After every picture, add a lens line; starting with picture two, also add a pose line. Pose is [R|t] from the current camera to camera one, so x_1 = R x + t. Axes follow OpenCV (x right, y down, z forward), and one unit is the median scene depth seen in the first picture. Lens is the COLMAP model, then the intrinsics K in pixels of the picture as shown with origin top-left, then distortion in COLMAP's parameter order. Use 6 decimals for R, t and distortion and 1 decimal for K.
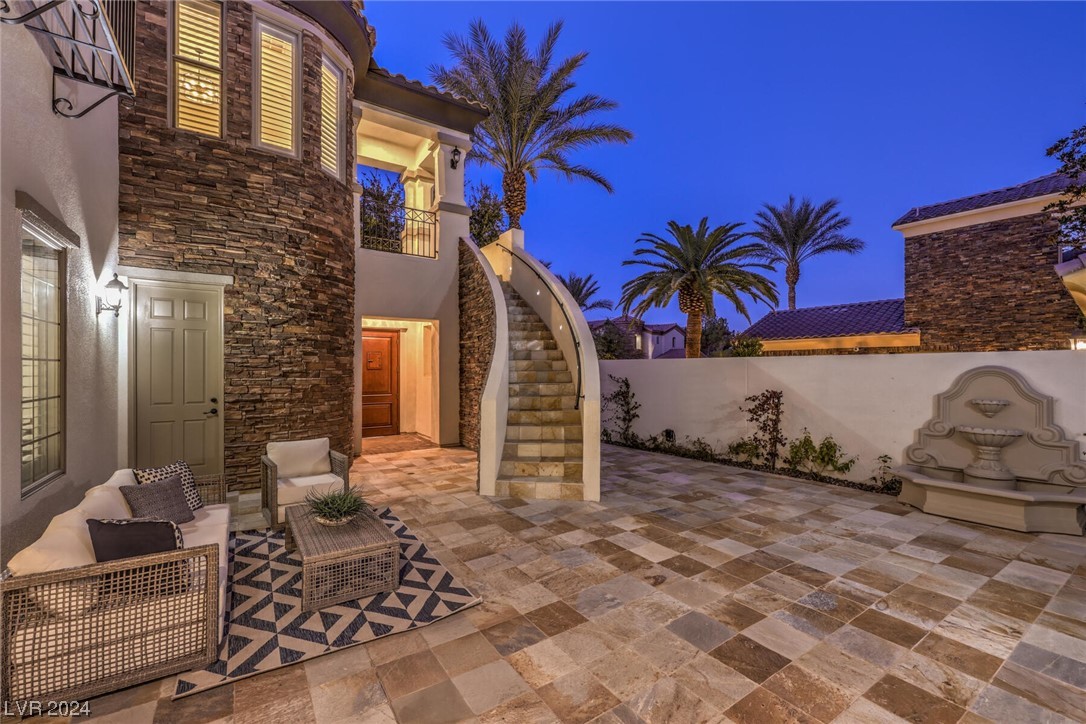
lens RADIAL K [[463.7, 0, 541.1], [0, 463.7, 368.1], [0, 0, 1]] dist [-0.001260, 0.000126]
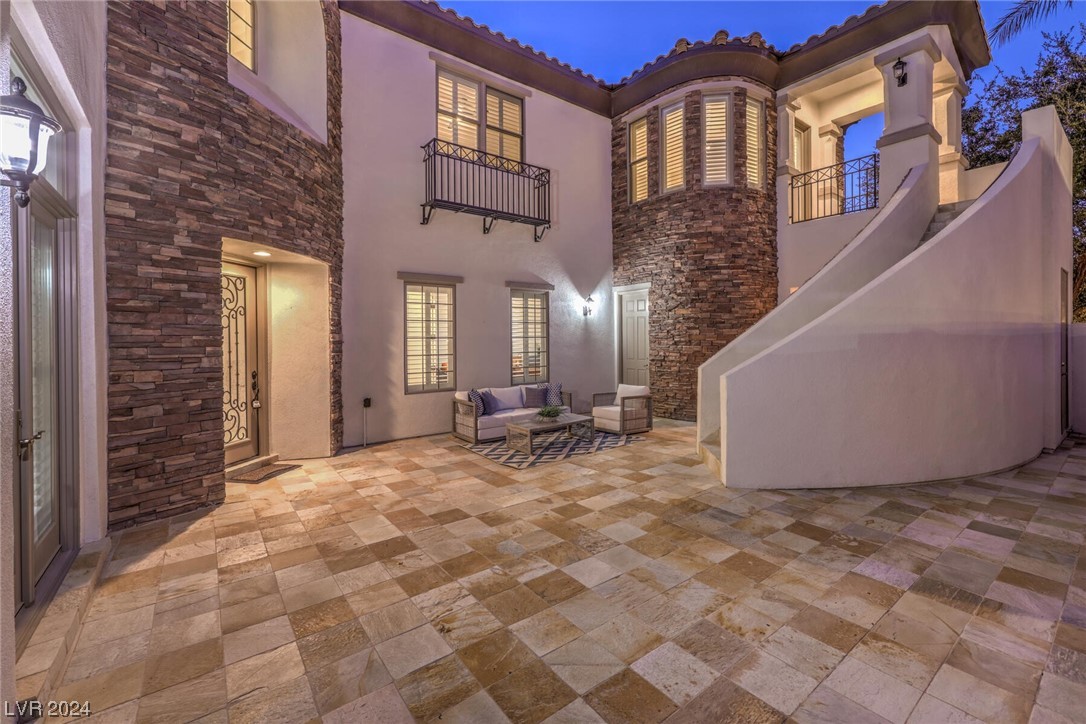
lens RADIAL K [[463.5, 0, 540.6], [0, 463.5, 339.0], [0, 0, 1]] dist [-0.001766, 0.000060]
pose [[0.040601, 0.001109, -0.999175, 1.144098], [0.012641, 0.999919, 0.001624, -0.009342], [0.999095, -0.012697, 0.040584, 0.677925]]
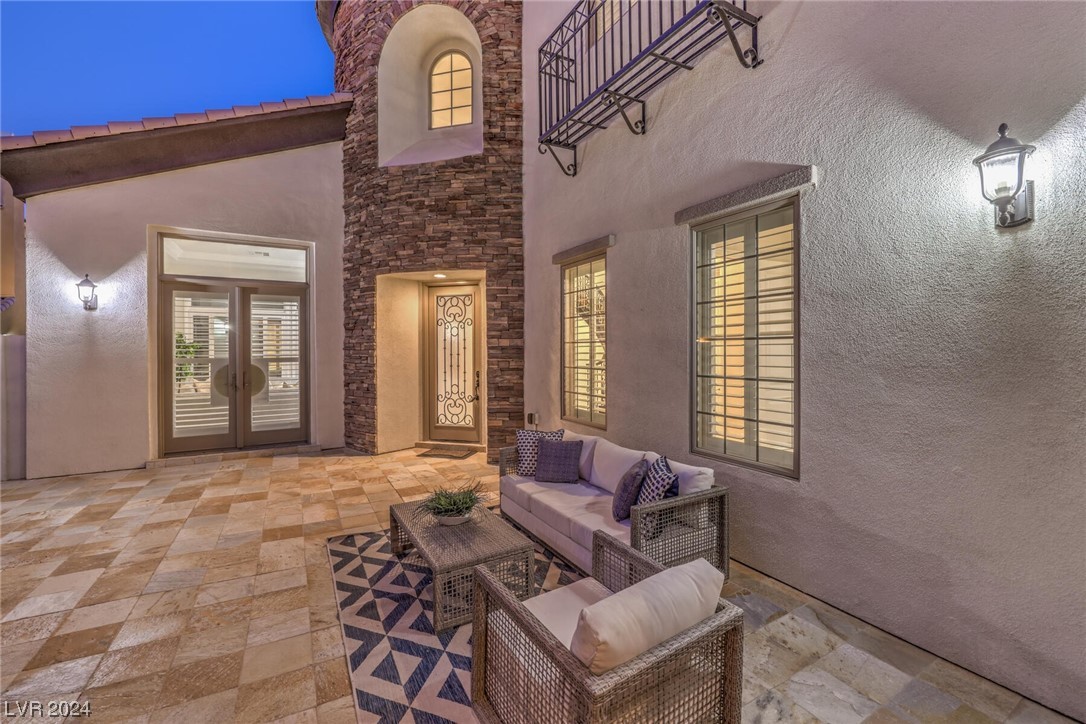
lens RADIAL K [[445.8, 0, 538.3], [0, 445.8, 346.7], [0, 0, 1]] dist [0.000759, 0.000303]
pose [[-0.997265, 0.006556, 0.073615, -0.512305], [0.006062, 0.999958, -0.006928, 0.002177], [-0.073657, -0.006462, -0.997263, 1.414817]]
